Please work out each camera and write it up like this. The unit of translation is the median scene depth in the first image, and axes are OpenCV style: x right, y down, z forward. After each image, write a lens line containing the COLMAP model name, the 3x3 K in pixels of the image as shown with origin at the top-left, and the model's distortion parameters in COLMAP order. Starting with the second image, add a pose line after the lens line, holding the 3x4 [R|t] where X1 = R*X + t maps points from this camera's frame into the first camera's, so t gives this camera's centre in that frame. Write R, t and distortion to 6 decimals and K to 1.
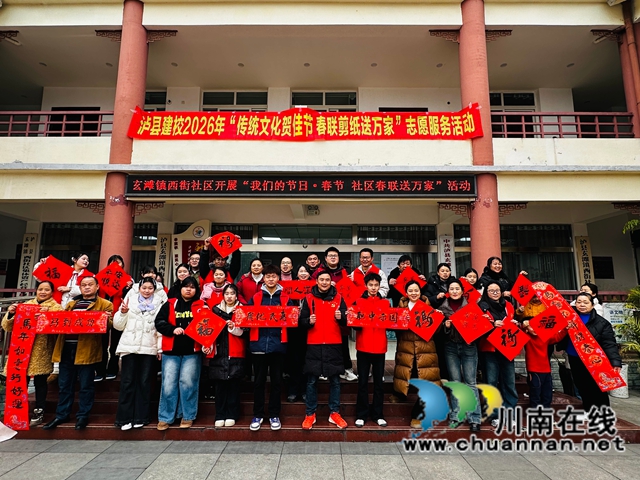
lens RADIAL K [[320.0, 0, 320.2], [0, 320.0, 241.2], [0, 0, 1]] dist [0.023531, 0.000408]
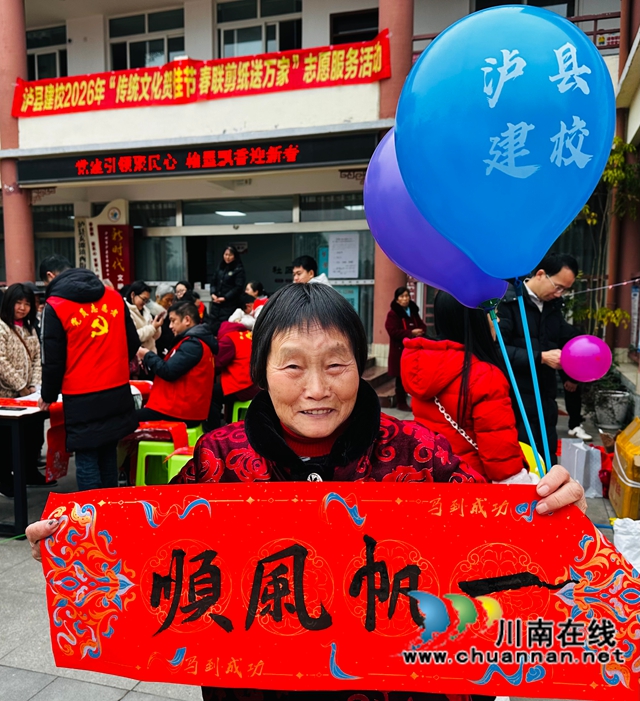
lens RADIAL K [[690.0, 0, 319.4], [0, 690.0, 351.5], [0, 0, 1]] dist [0.054953, 0.000000]
pose [[0.950442, 0.018458, -0.310353, 0.852382], [0.052289, 0.974527, 0.218091, -0.056744], [0.306473, -0.223511, 0.925266, -0.721058]]
